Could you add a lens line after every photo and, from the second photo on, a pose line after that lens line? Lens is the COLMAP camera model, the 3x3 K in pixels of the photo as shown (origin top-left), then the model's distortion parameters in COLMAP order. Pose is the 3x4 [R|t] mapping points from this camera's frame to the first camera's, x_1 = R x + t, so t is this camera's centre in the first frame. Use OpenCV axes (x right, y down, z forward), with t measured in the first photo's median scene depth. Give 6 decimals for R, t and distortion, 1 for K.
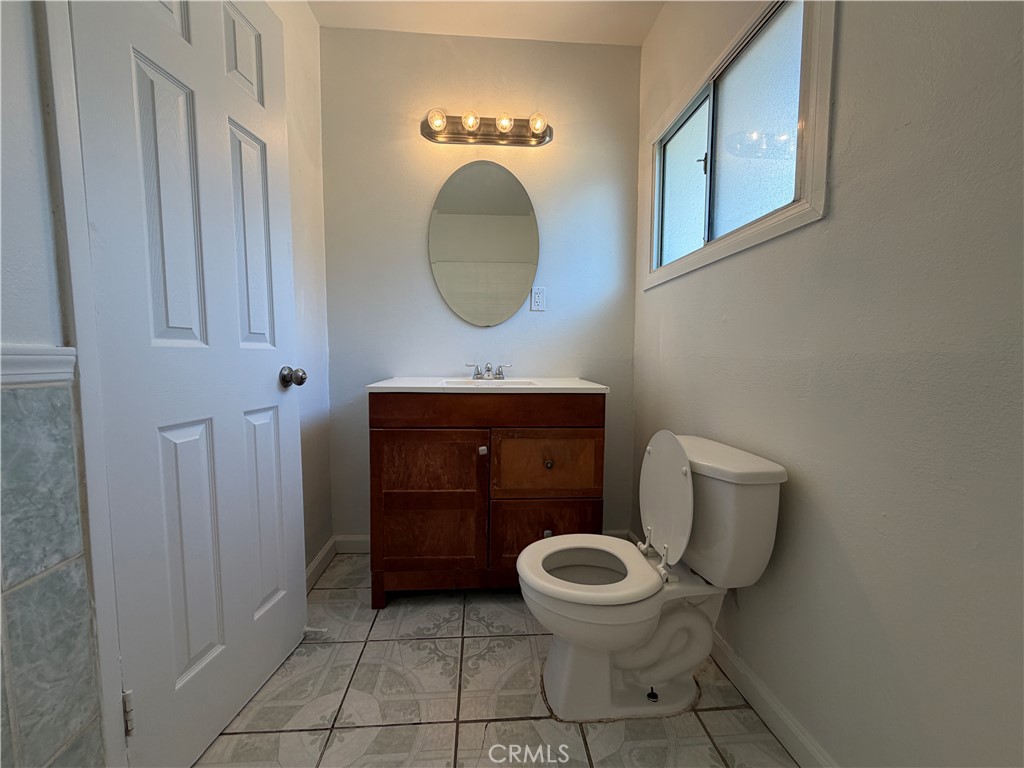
lens RADIAL K [[407.6, 0, 511.9], [0, 407.6, 384.8], [0, 0, 1]] dist [-0.001590, 0.000484]
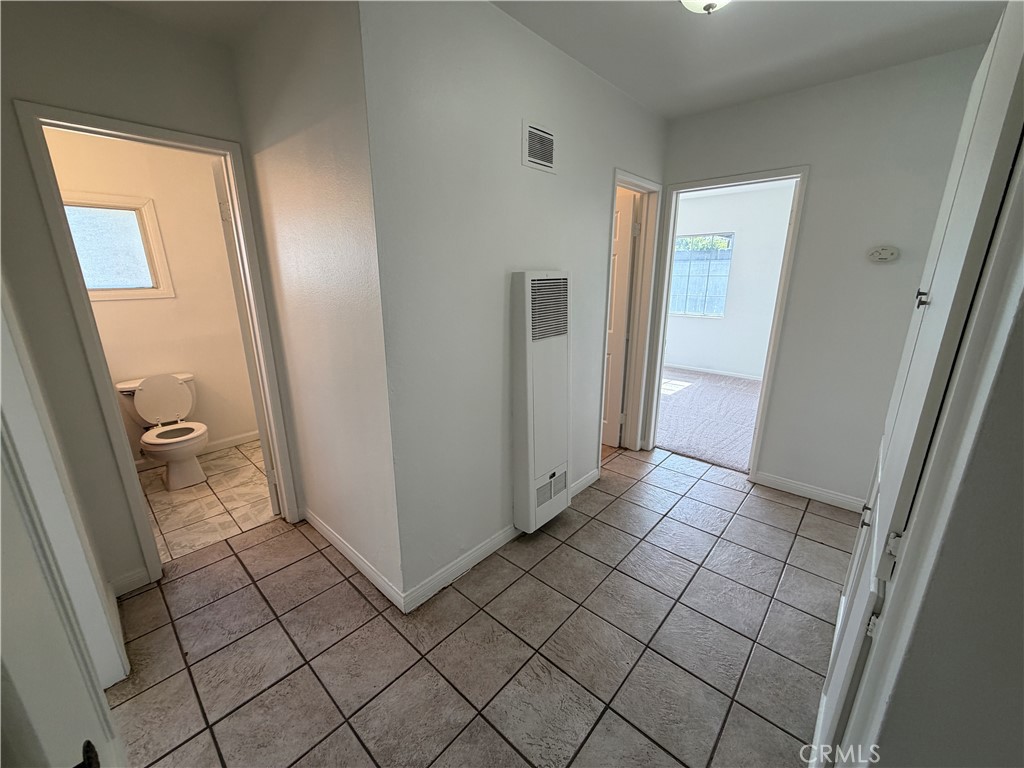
lens RADIAL K [[407.6, 0, 510.4], [0, 407.6, 385.5], [0, 0, 1]] dist [-0.001590, 0.000484]
pose [[-0.683288, -0.198970, 0.702516, -2.902385], [0.056015, 0.945034, 0.322139, -0.512273], [-0.727998, 0.259465, -0.634584, 1.029673]]
